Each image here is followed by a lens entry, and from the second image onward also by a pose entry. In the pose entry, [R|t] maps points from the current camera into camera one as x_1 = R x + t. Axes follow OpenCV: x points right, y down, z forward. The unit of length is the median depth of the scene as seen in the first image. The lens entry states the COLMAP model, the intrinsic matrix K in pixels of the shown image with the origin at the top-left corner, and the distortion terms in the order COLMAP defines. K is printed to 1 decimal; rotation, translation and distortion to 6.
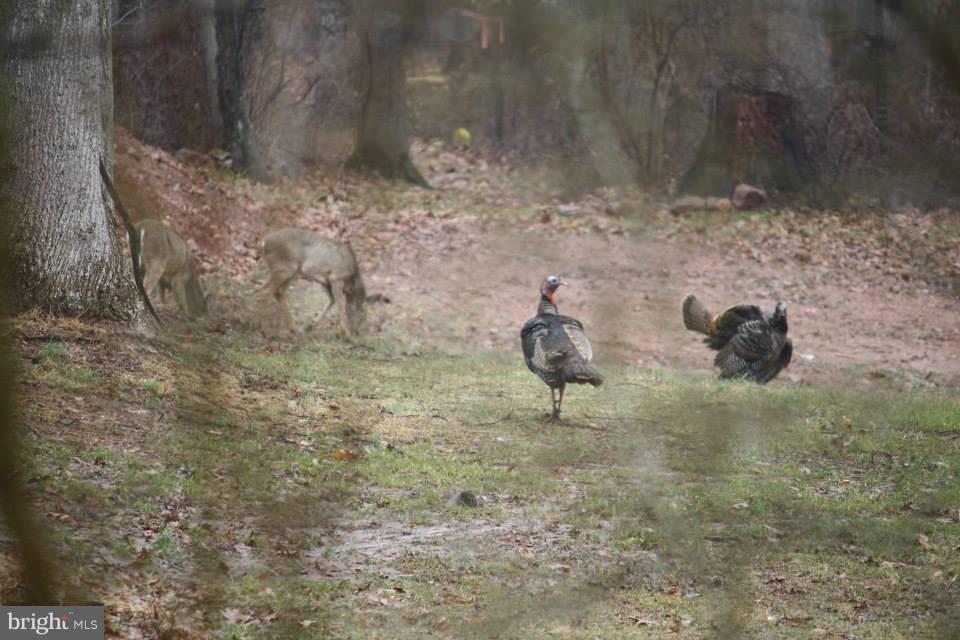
lens RADIAL K [[1680.9, 0, 480.0], [0, 1680.9, 99.0], [0, 0, 1]] dist [0.025921, 0.154989]
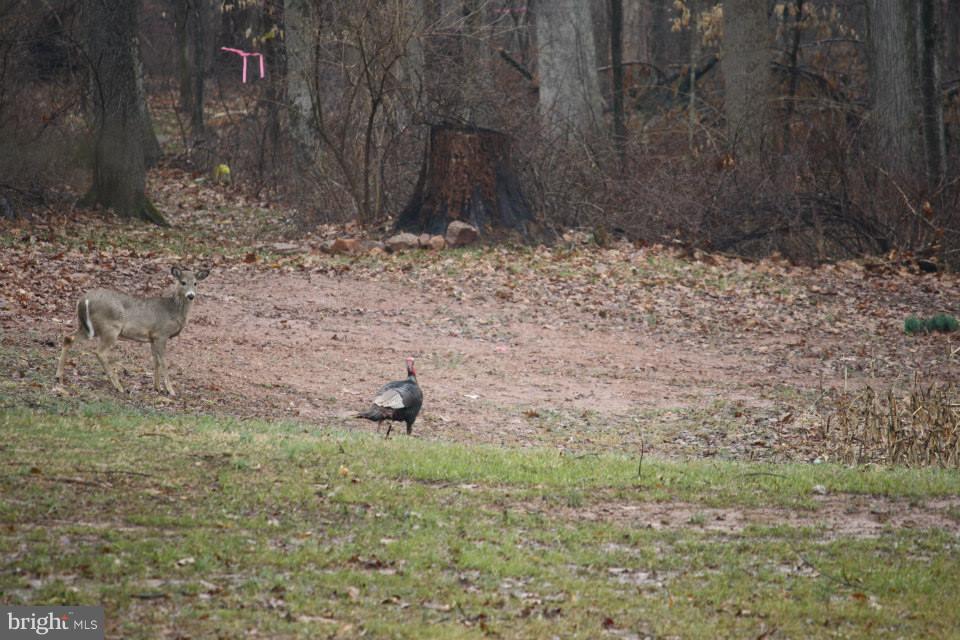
lens RADIAL K [[1680.9, 0, 480.0], [0, 1680.9, 99.0], [0, 0, 1]] dist [0.025921, 0.154989]
pose [[0.999726, -0.004097, 0.023038, 0.153747], [0.004431, 0.999886, -0.014444, -0.007885], [-0.022976, 0.014542, 0.999630, -0.000566]]
